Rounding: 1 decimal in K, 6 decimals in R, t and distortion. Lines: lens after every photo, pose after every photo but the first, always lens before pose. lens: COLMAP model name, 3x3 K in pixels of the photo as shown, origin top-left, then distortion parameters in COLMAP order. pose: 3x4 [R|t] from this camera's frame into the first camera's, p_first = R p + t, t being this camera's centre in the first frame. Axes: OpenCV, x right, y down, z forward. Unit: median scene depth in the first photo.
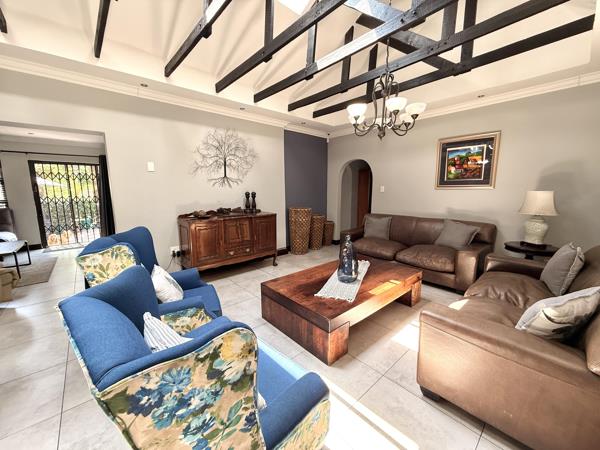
lens RADIAL K [[239.4, 0, 298.8], [0, 239.4, 224.7], [0, 0, 1]] dist [0.000709, -0.000112]
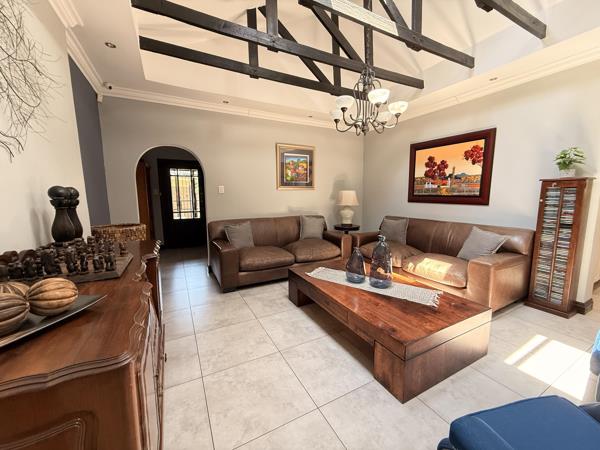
lens RADIAL K [[239.4, 0, 298.8], [0, 239.4, 224.7], [0, 0, 1]] dist [0.000709, -0.000112]
pose [[0.232846, -0.119764, 0.965111, -0.489743], [0.152762, 0.984573, 0.085323, -0.079144], [-0.960441, 0.127565, 0.247549, 0.730548]]
